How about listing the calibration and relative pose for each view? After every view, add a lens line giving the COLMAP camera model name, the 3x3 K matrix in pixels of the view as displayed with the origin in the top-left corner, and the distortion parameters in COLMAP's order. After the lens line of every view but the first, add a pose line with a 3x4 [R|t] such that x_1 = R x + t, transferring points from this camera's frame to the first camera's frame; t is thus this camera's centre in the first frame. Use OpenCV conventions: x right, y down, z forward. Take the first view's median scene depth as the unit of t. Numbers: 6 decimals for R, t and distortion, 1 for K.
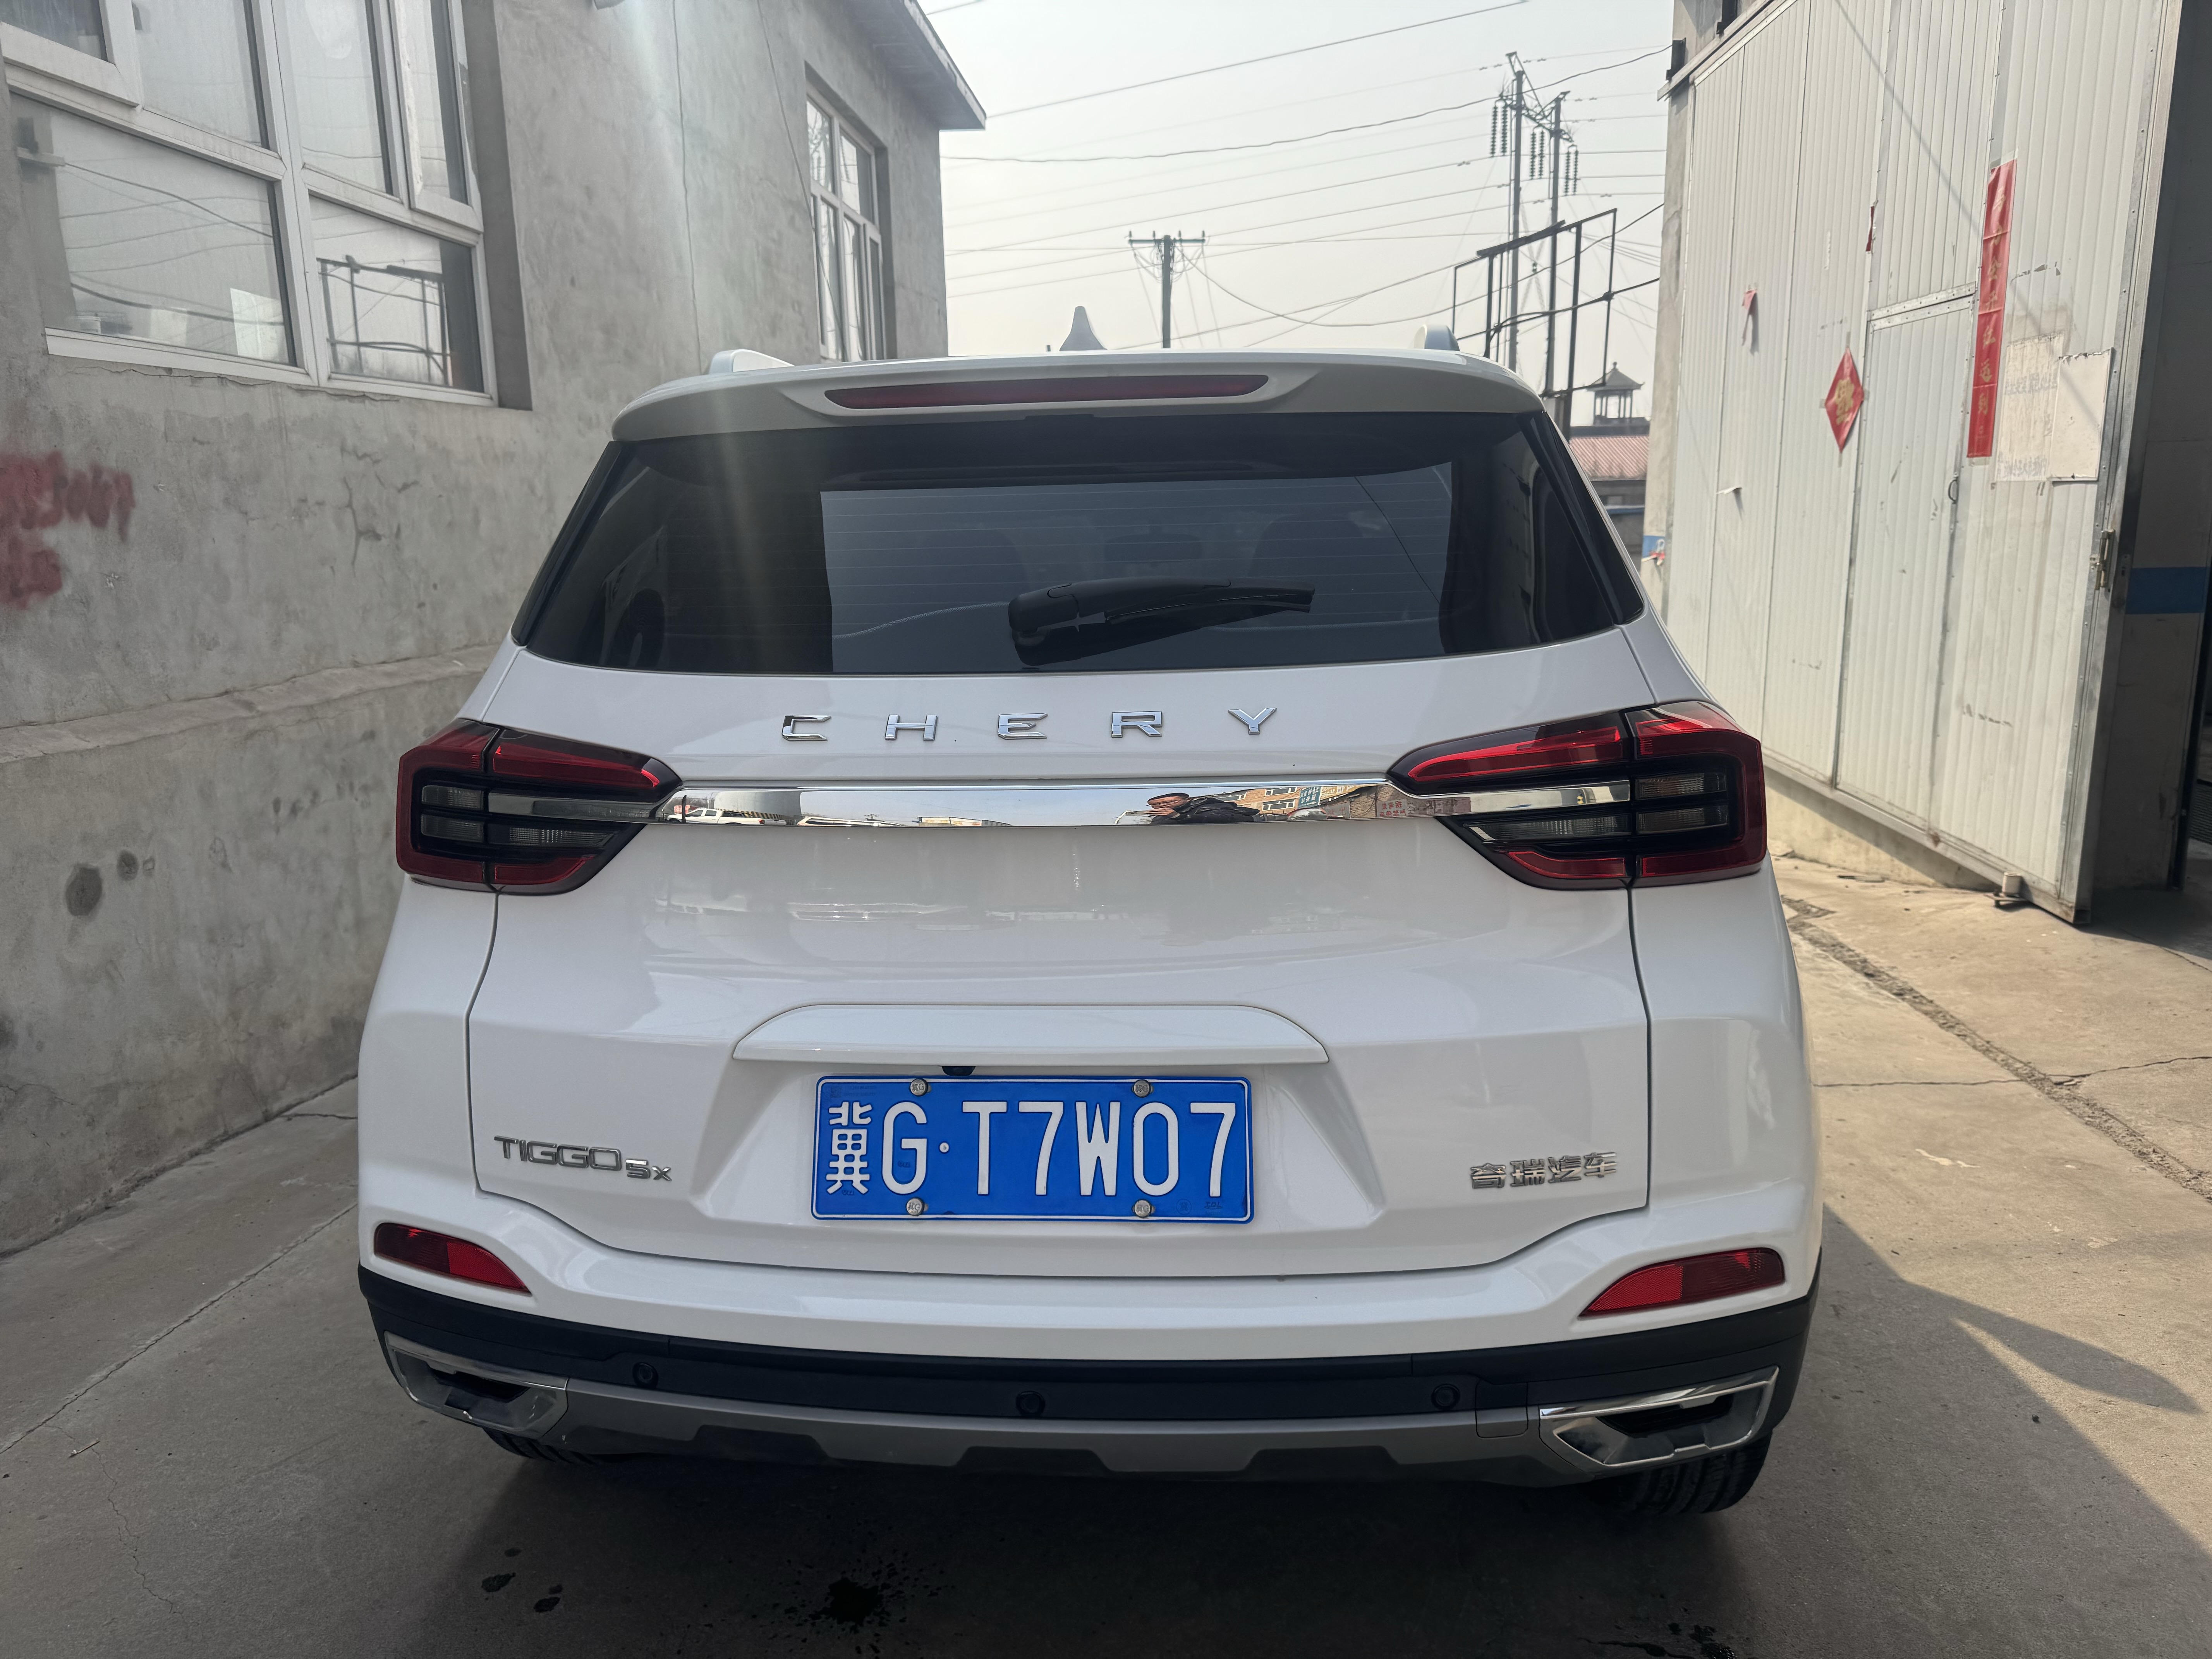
lens RADIAL K [[1547.0, 0, 1106.0], [0, 1547.0, 829.5], [0, 0, 1]] dist [0.129377, -0.159056]
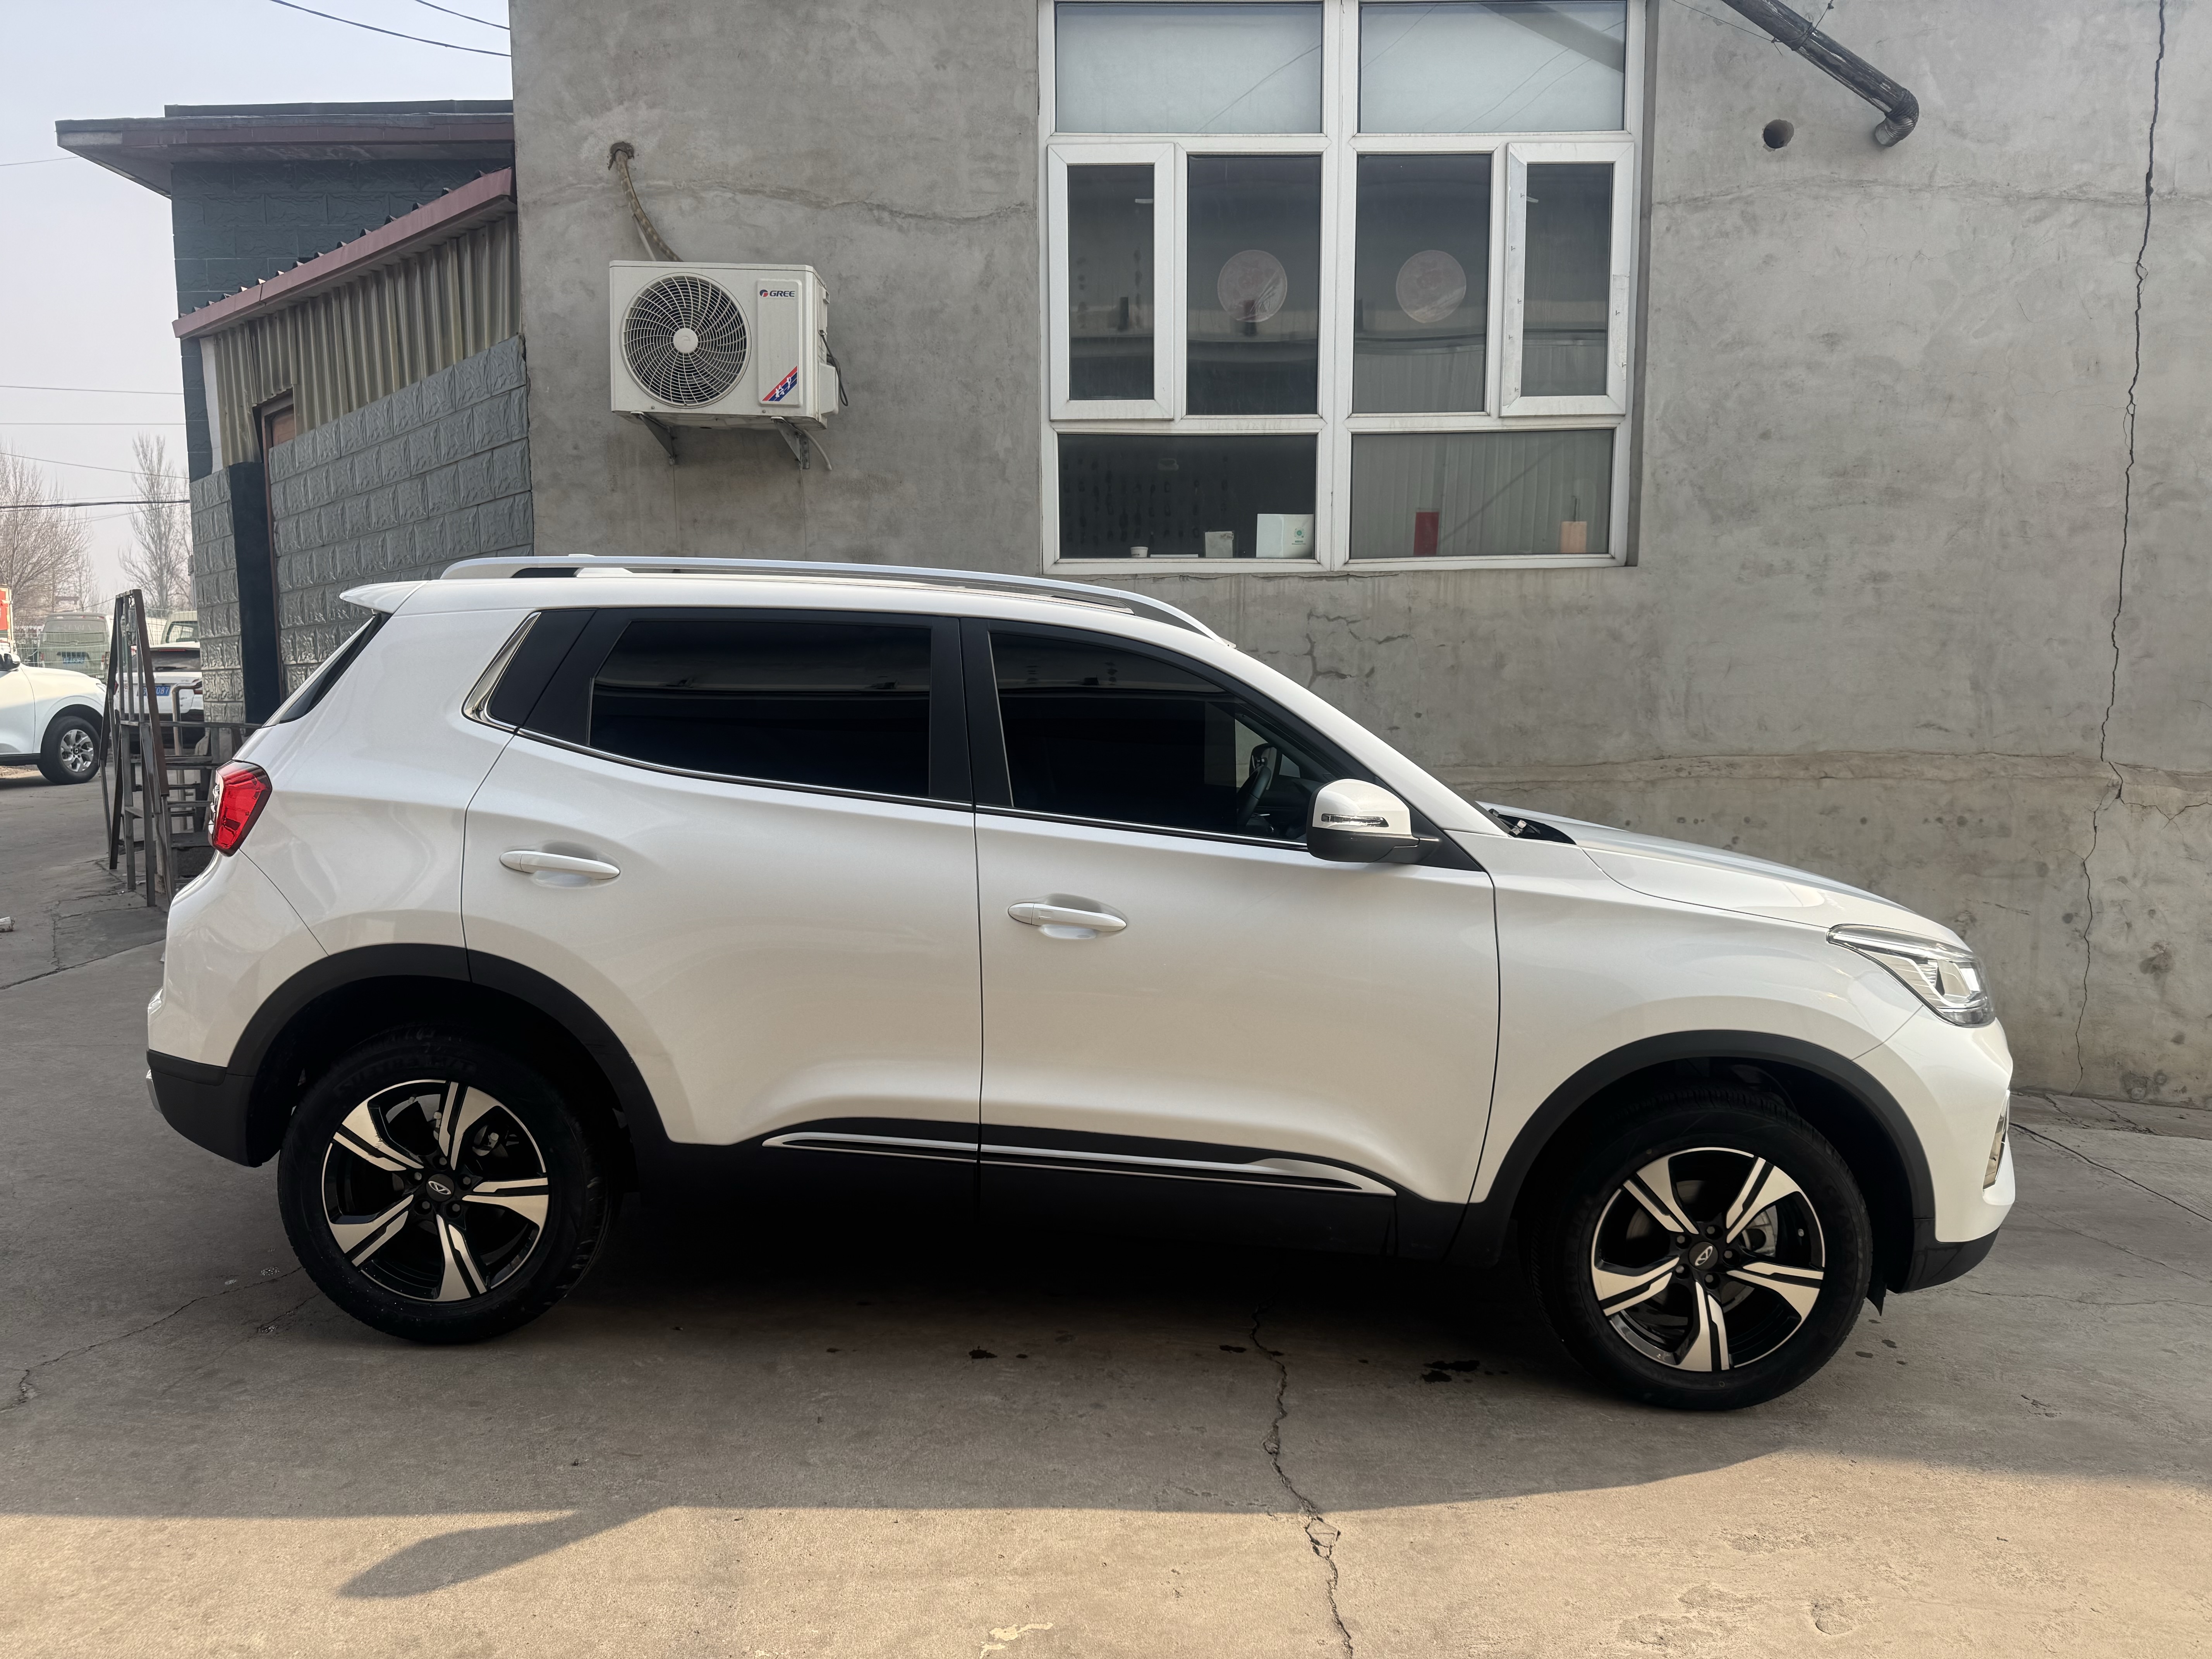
lens RADIAL K [[1610.0, 0, 1106.0], [0, 1610.0, 829.5], [0, 0, 1]] dist [0.094699, -0.145580]
pose [[0.049746, 0.120438, -0.991474, 1.208741], [-0.201666, 0.973467, 0.108133, -0.215991], [0.978190, 0.194567, 0.072714, 0.944359]]
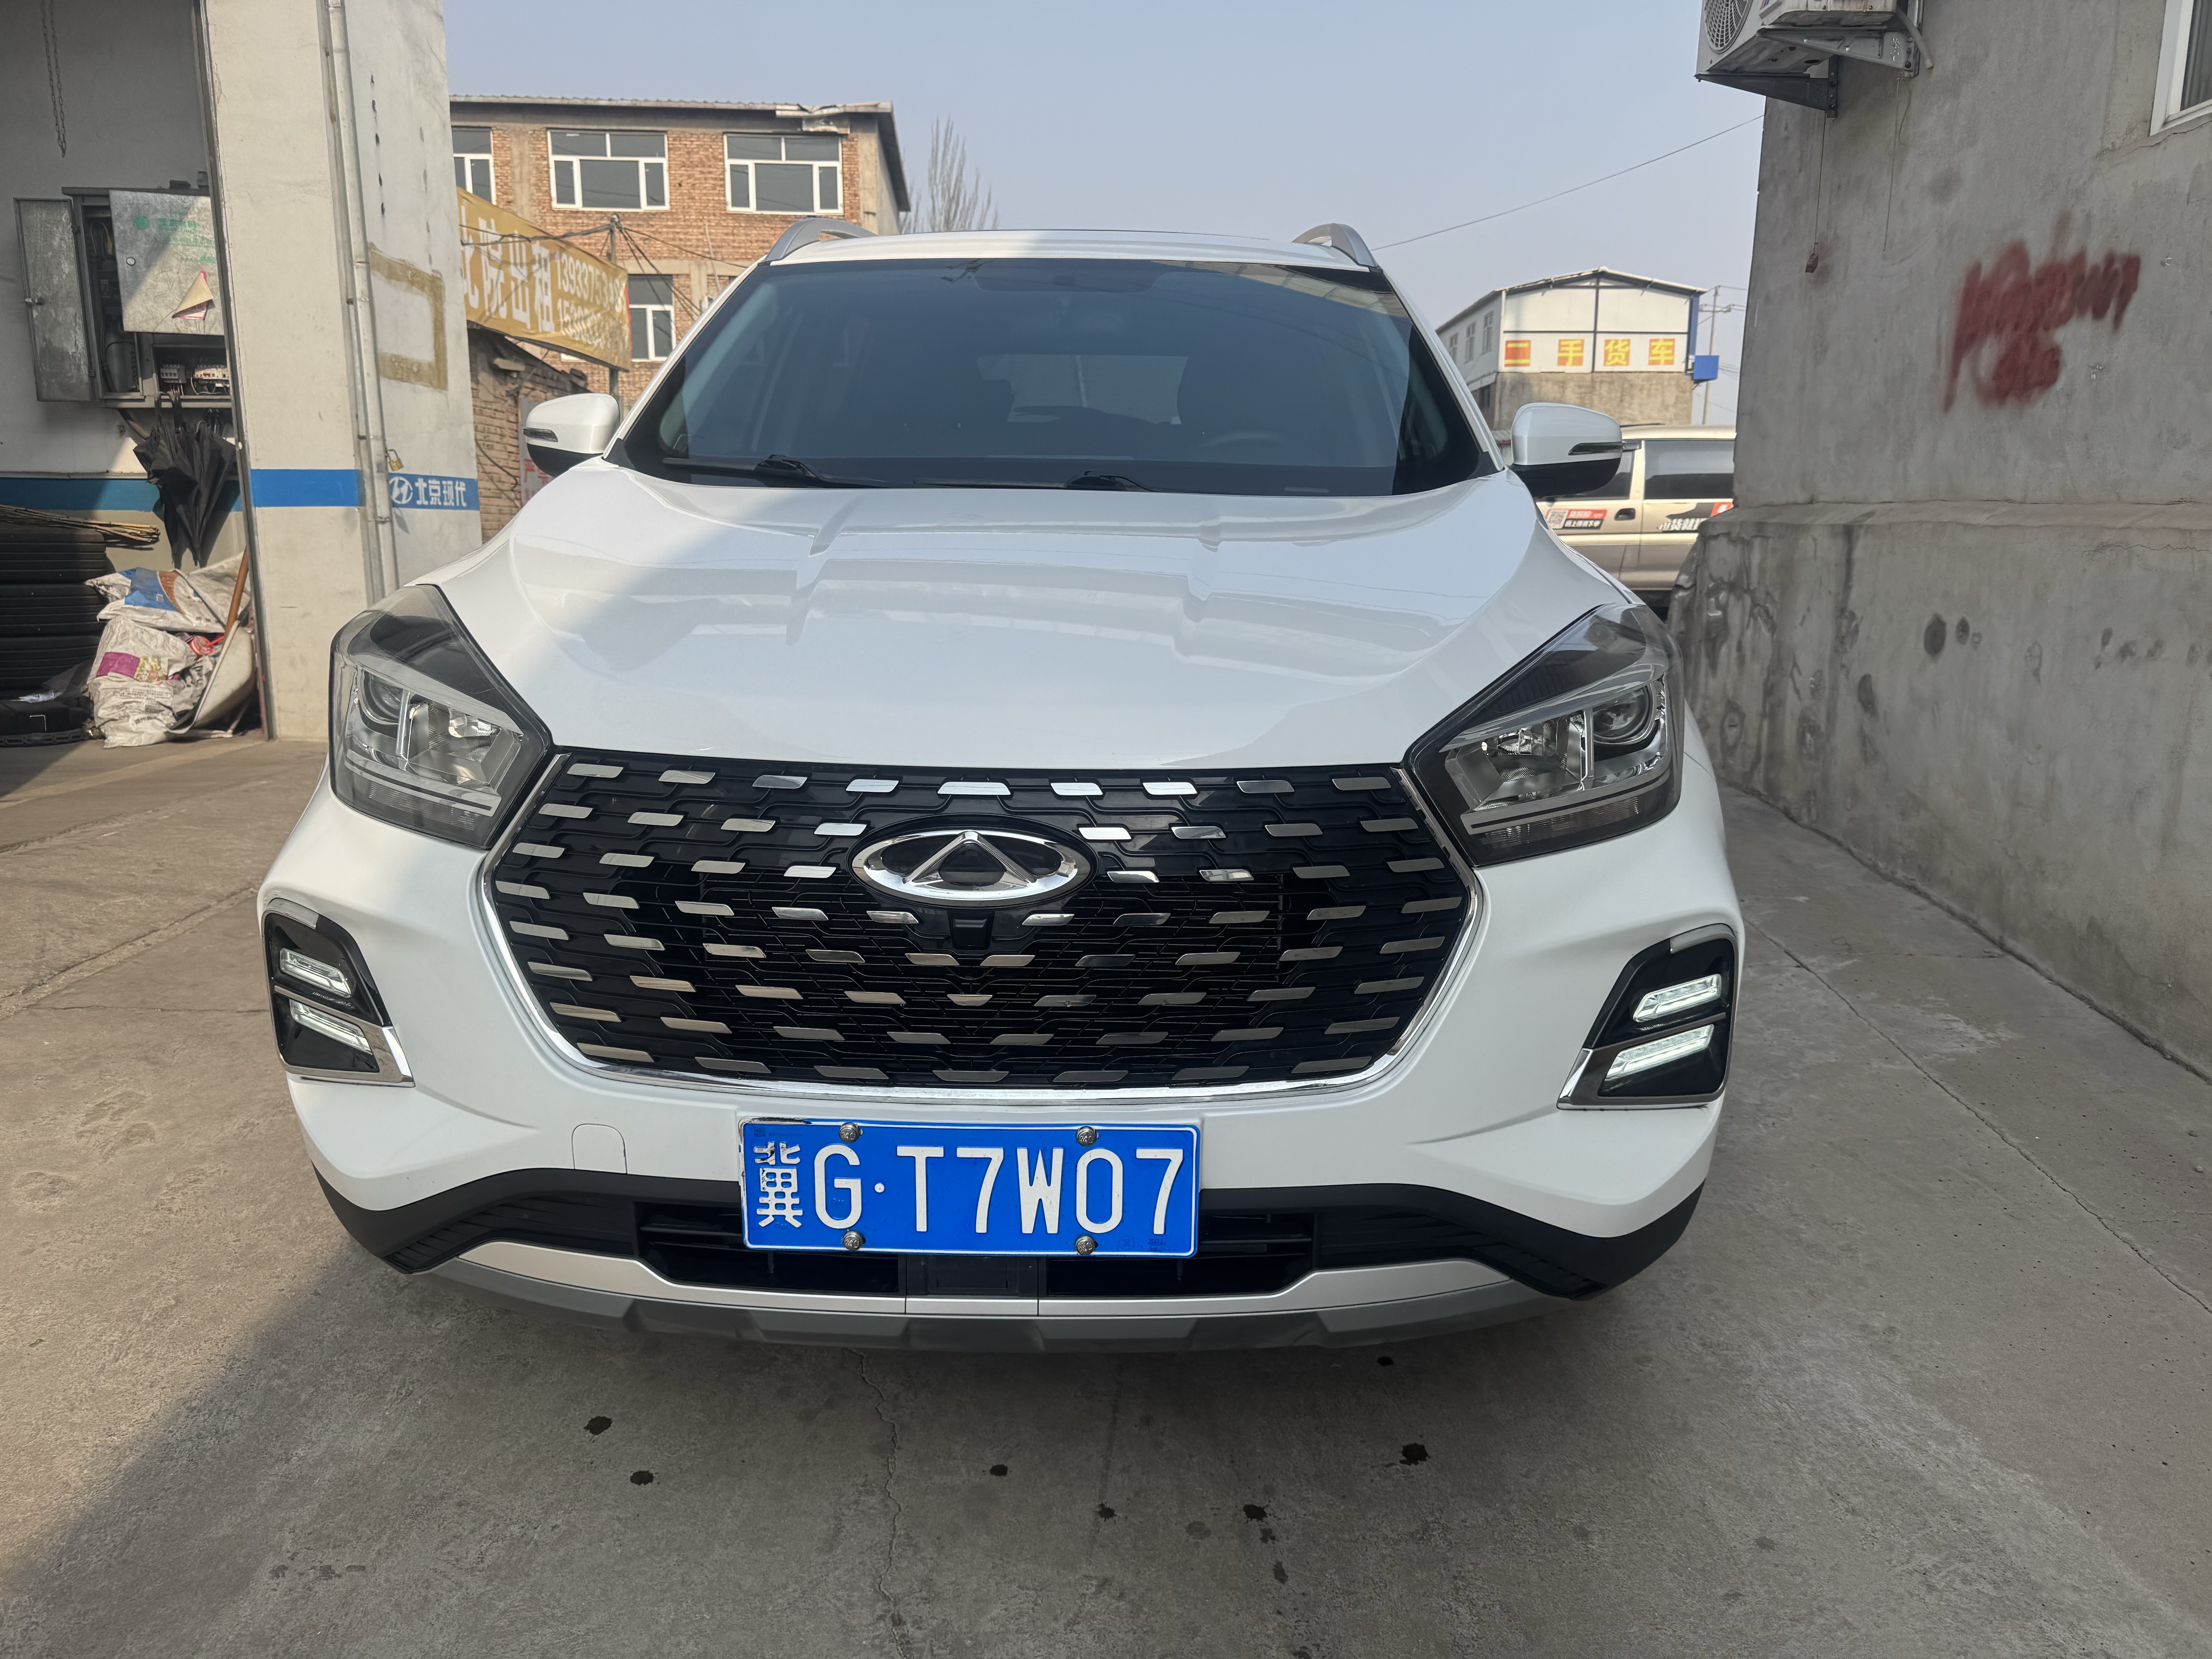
lens RADIAL K [[1594.7, 0, 1106.0], [0, 1594.7, 829.5], [0, 0, 1]] dist [0.004677, -0.003323]
pose [[-0.998341, 0.038766, -0.042562, 0.059417], [0.019549, 0.923654, 0.382729, -0.290750], [0.054149, 0.381262, -0.922880, 2.025705]]
